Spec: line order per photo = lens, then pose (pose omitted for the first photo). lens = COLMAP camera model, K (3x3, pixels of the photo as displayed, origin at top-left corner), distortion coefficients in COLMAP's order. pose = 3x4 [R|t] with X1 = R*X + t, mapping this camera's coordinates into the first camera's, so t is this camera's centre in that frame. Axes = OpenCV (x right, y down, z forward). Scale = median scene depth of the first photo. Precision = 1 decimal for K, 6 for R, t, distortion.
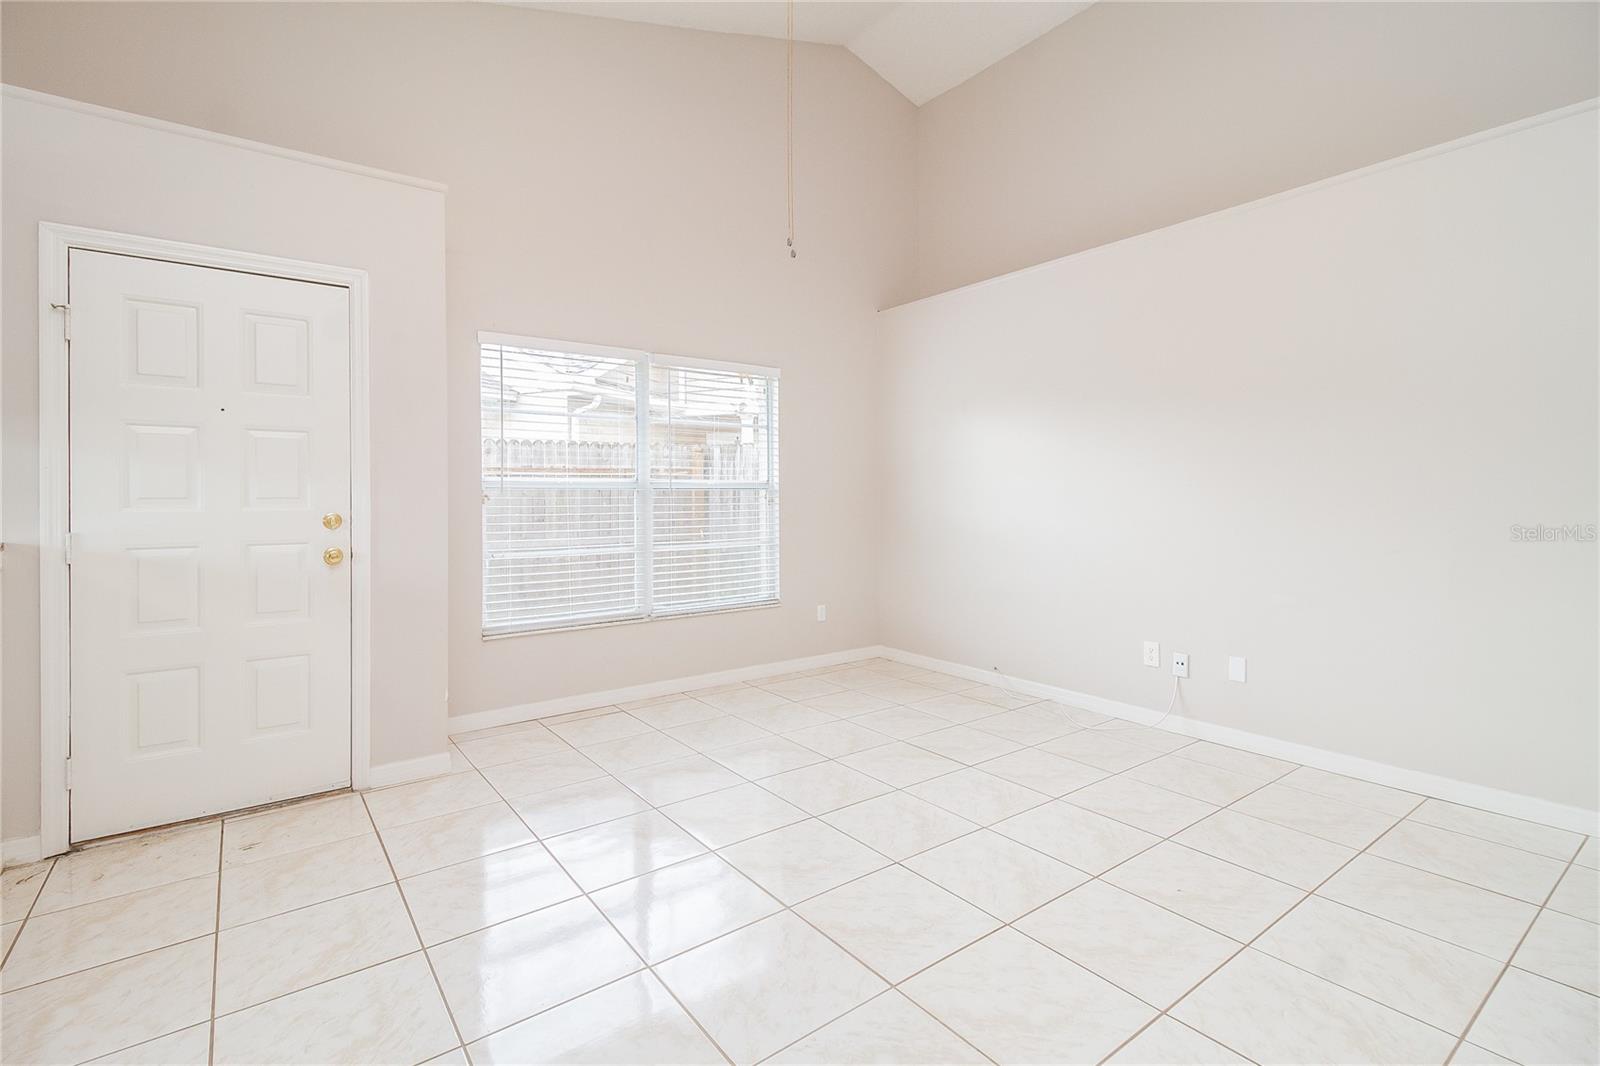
lens RADIAL K [[746.8, 0, 790.9], [0, 746.8, 496.2], [0, 0, 1]] dist [0.002605, 0.000191]
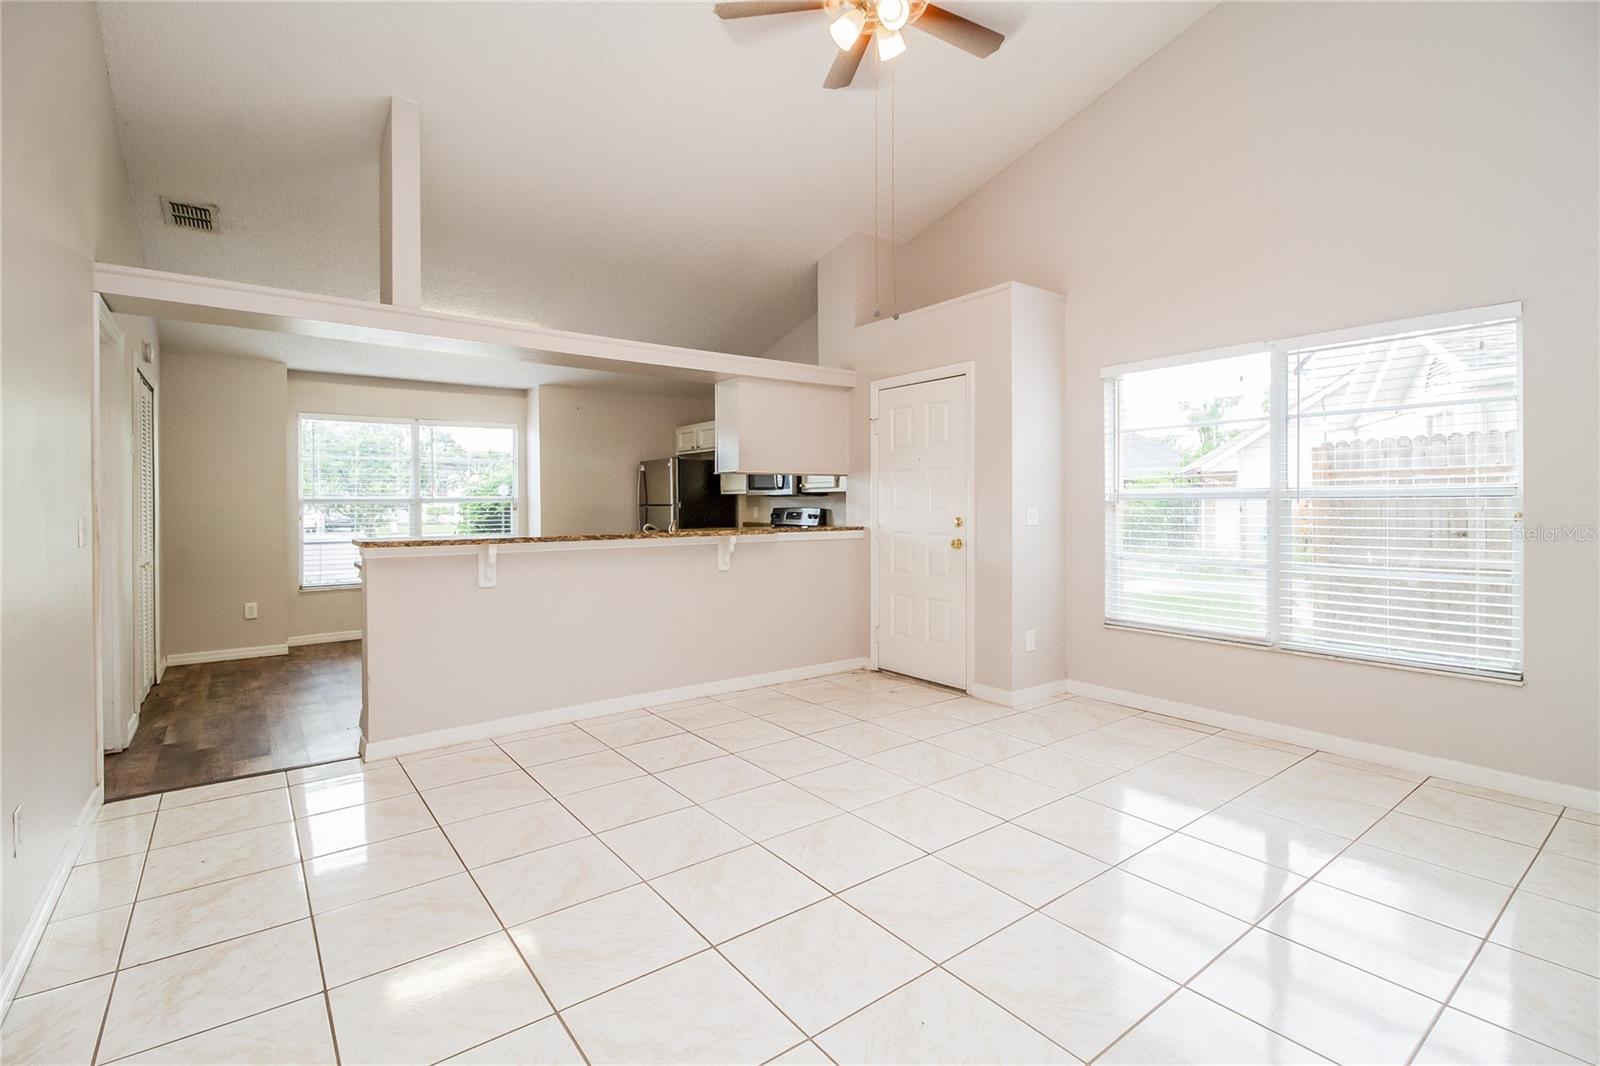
lens RADIAL K [[746.8, 0, 790.9], [0, 746.8, 496.2], [0, 0, 1]] dist [0.002605, 0.000191]
pose [[-0.010012, -0.006541, -0.999928, 0.738567], [0.002260, 0.999976, -0.006564, -0.008853], [0.999947, -0.002326, -0.009997, 0.481930]]
